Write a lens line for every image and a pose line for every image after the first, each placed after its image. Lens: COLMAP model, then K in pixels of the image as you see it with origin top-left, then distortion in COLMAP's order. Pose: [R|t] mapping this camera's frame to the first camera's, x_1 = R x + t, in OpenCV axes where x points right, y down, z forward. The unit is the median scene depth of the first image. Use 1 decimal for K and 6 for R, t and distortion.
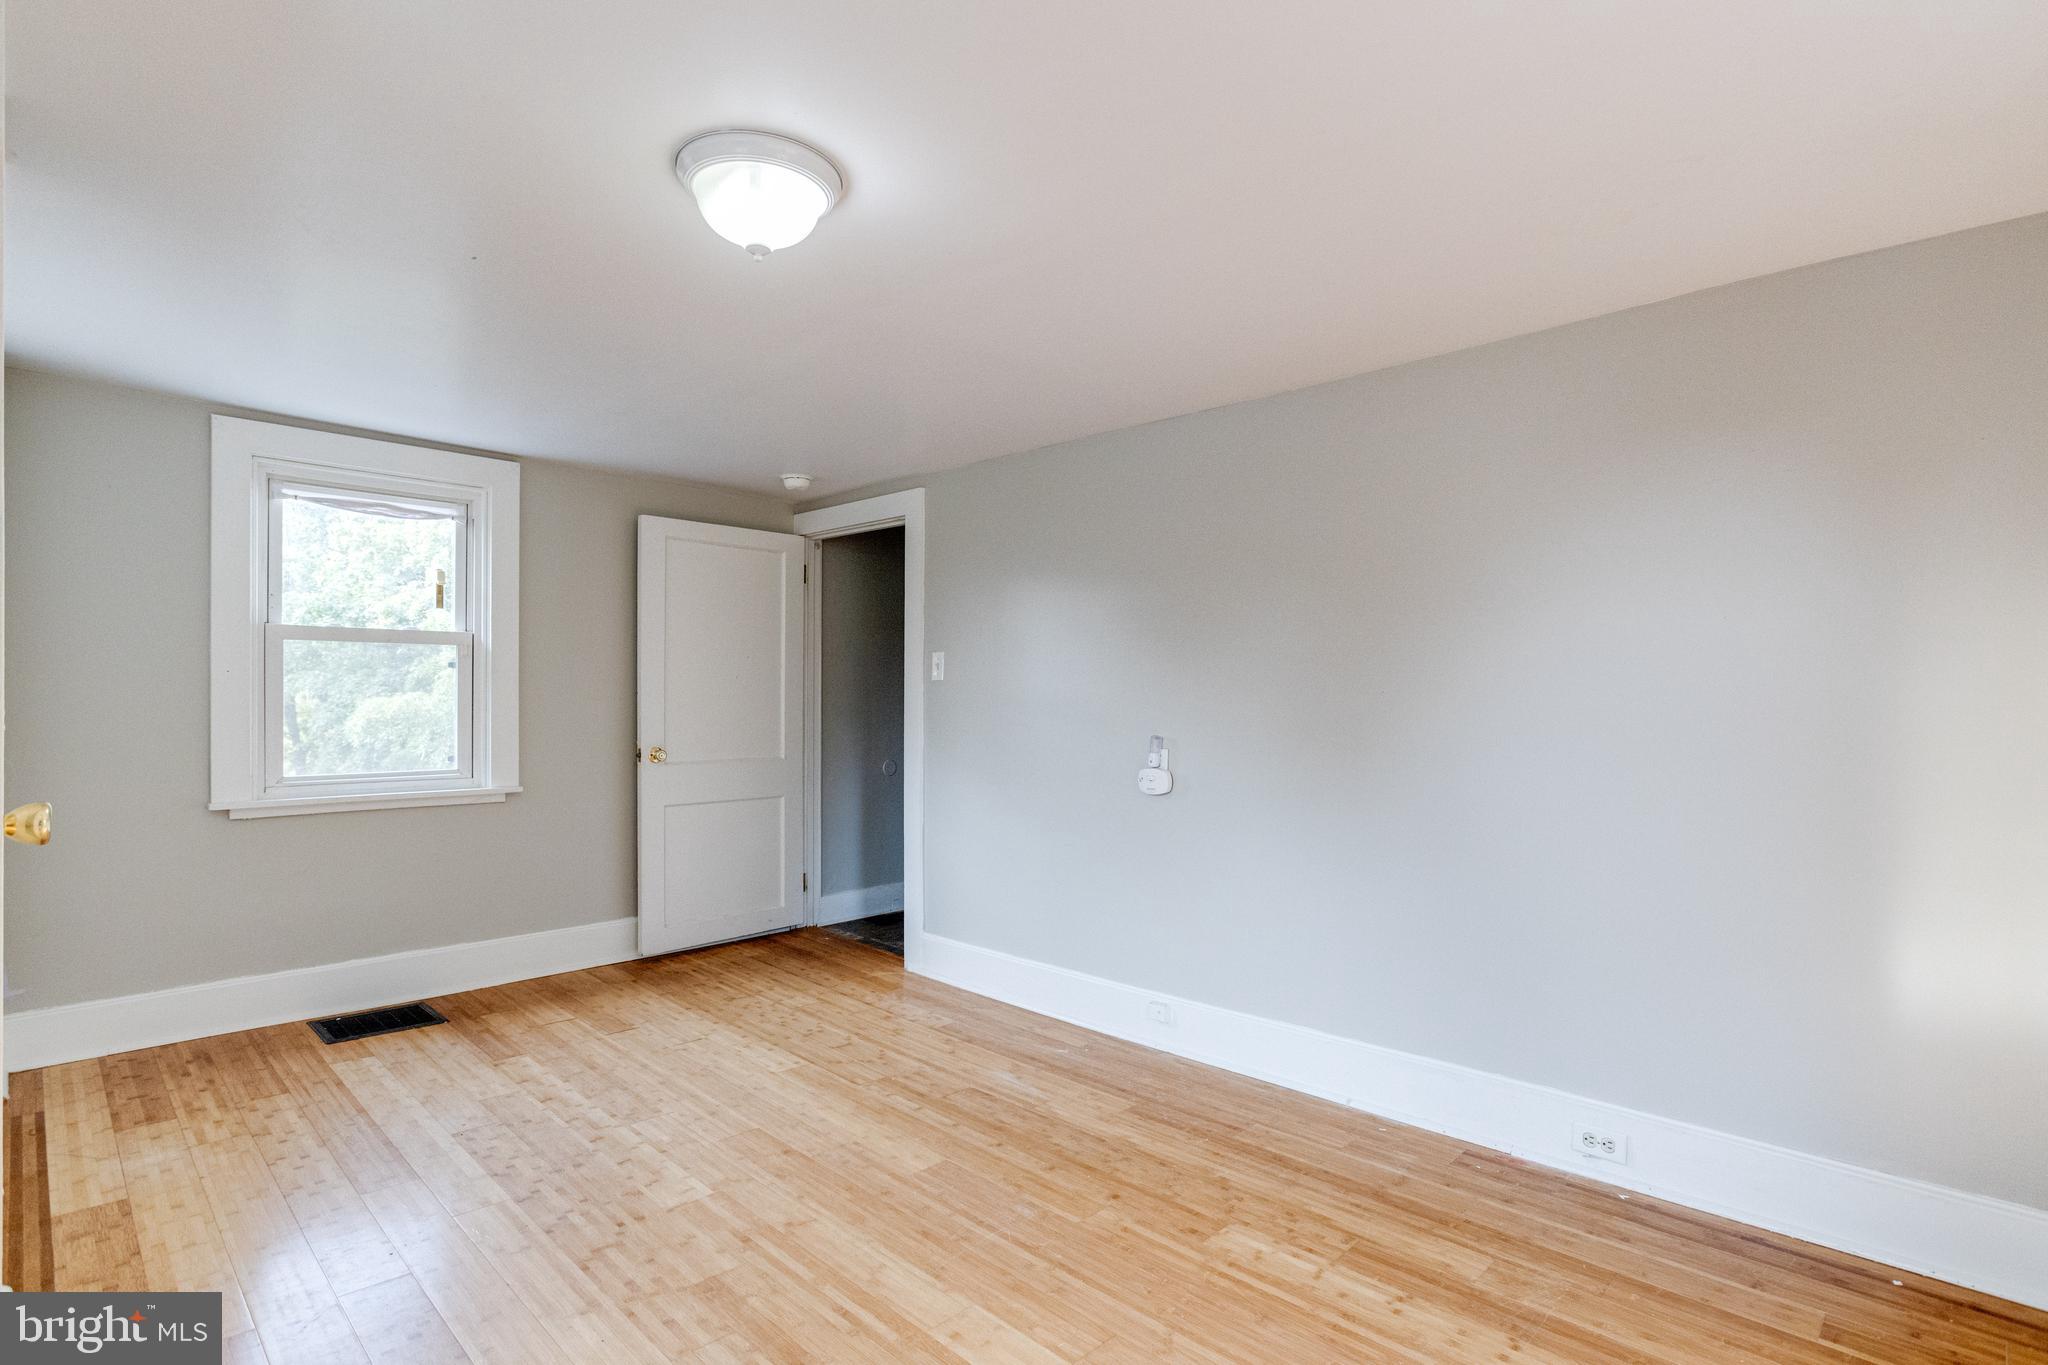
lens RADIAL K [[1006.3, 0, 1024.8], [0, 1006.3, 686.7], [0, 0, 1]] dist [-0.005075, 0.002437]
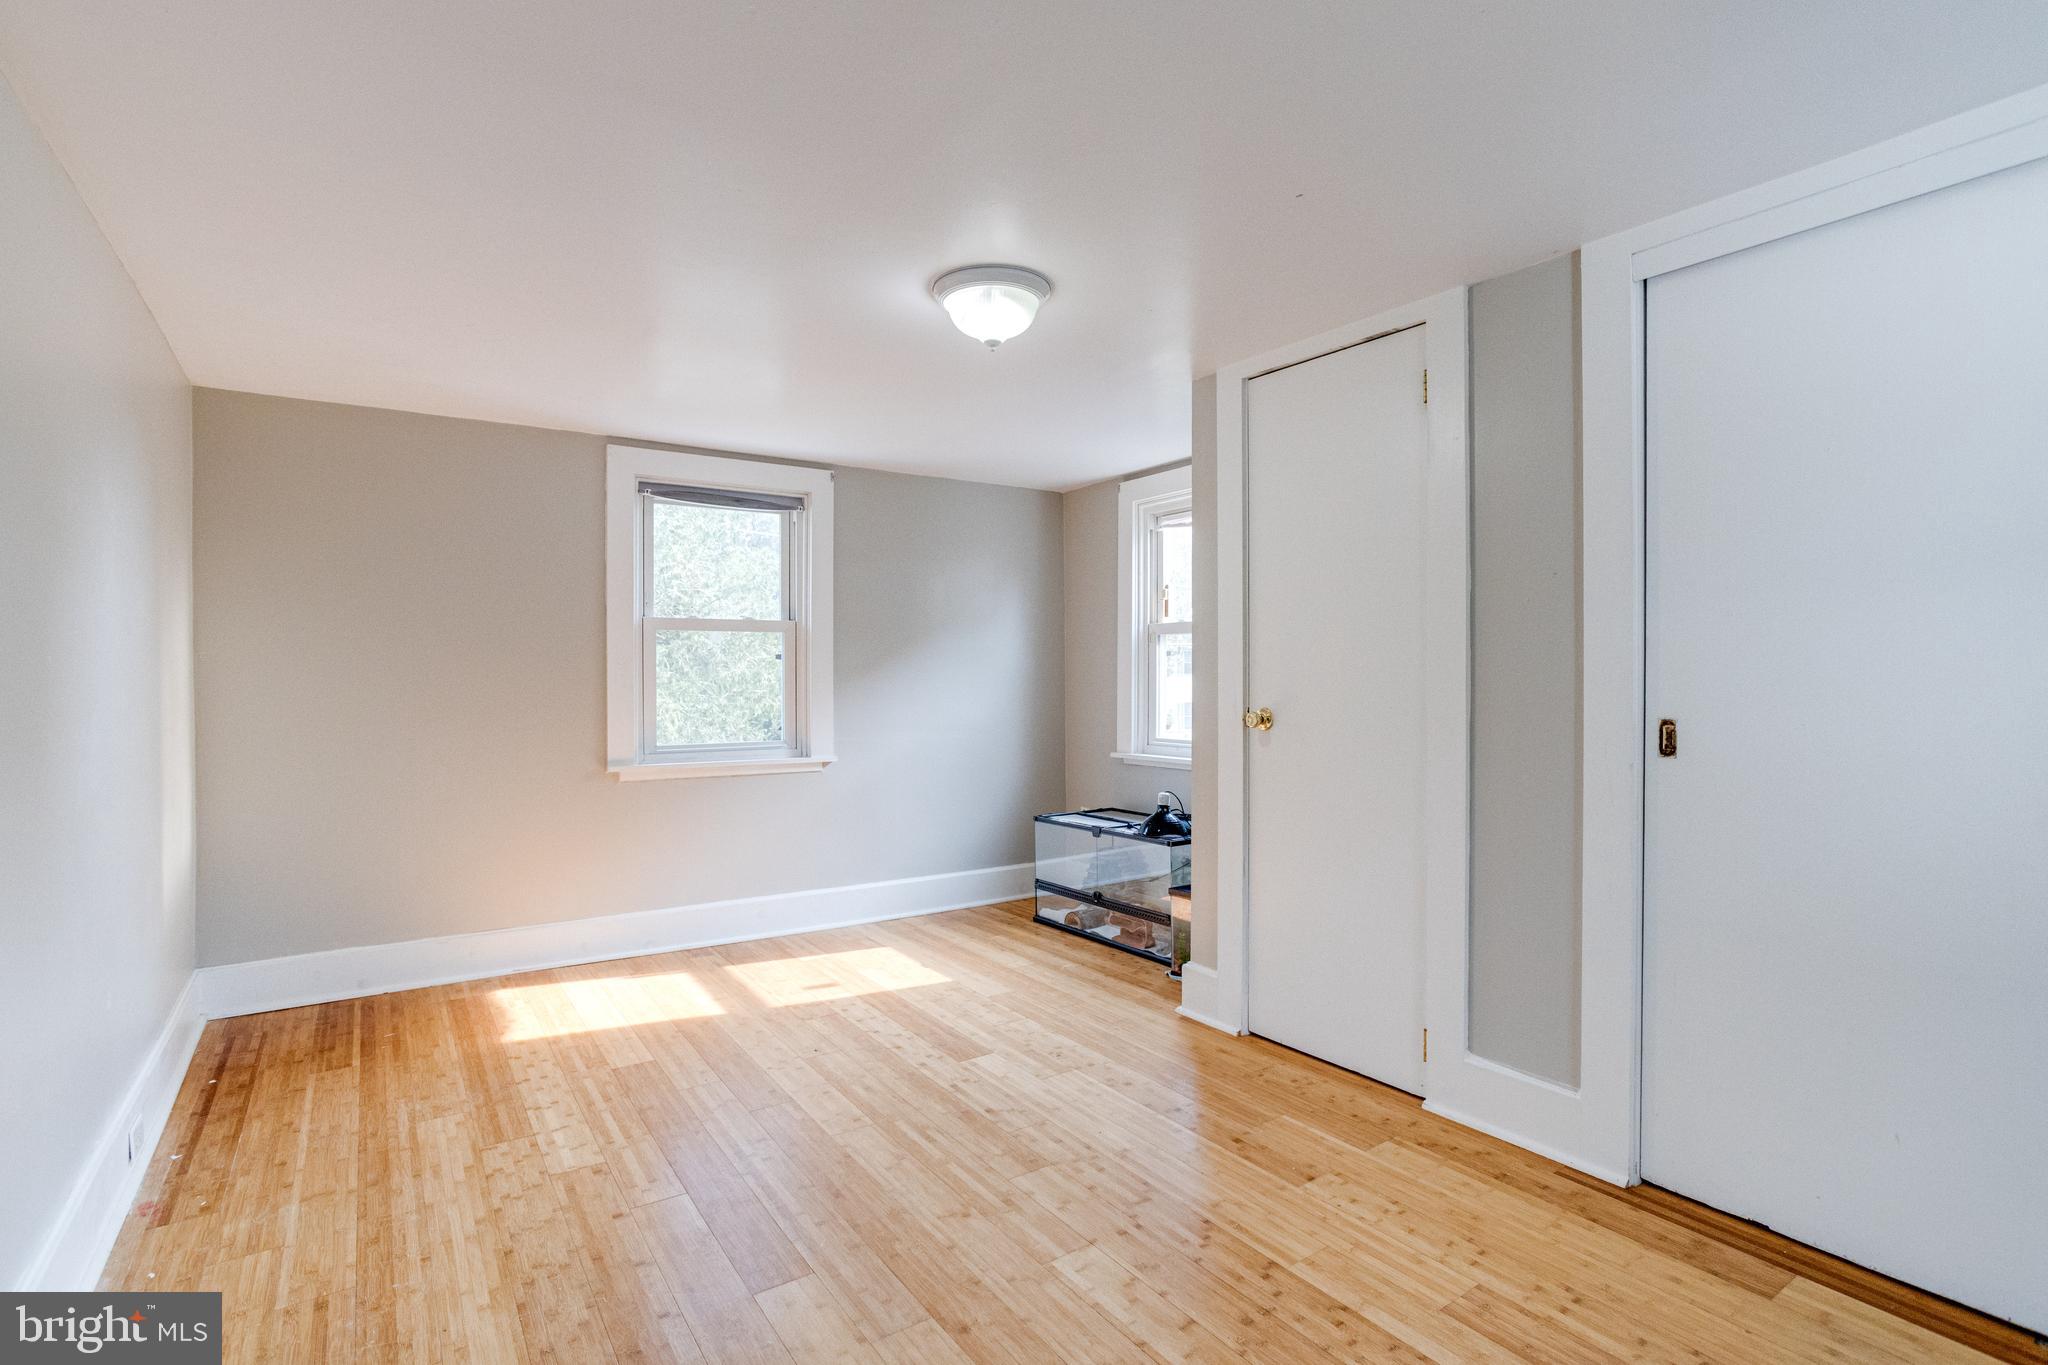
lens RADIAL K [[1006.3, 0, 1023.5], [0, 1006.3, 680.7], [0, 0, 1]] dist [-0.005075, 0.002437]
pose [[-0.980025, -0.002653, 0.198855, -0.480233], [-0.003032, 0.999994, -0.001598, 0.022542], [-0.198849, -0.002169, -0.980028, 1.939824]]
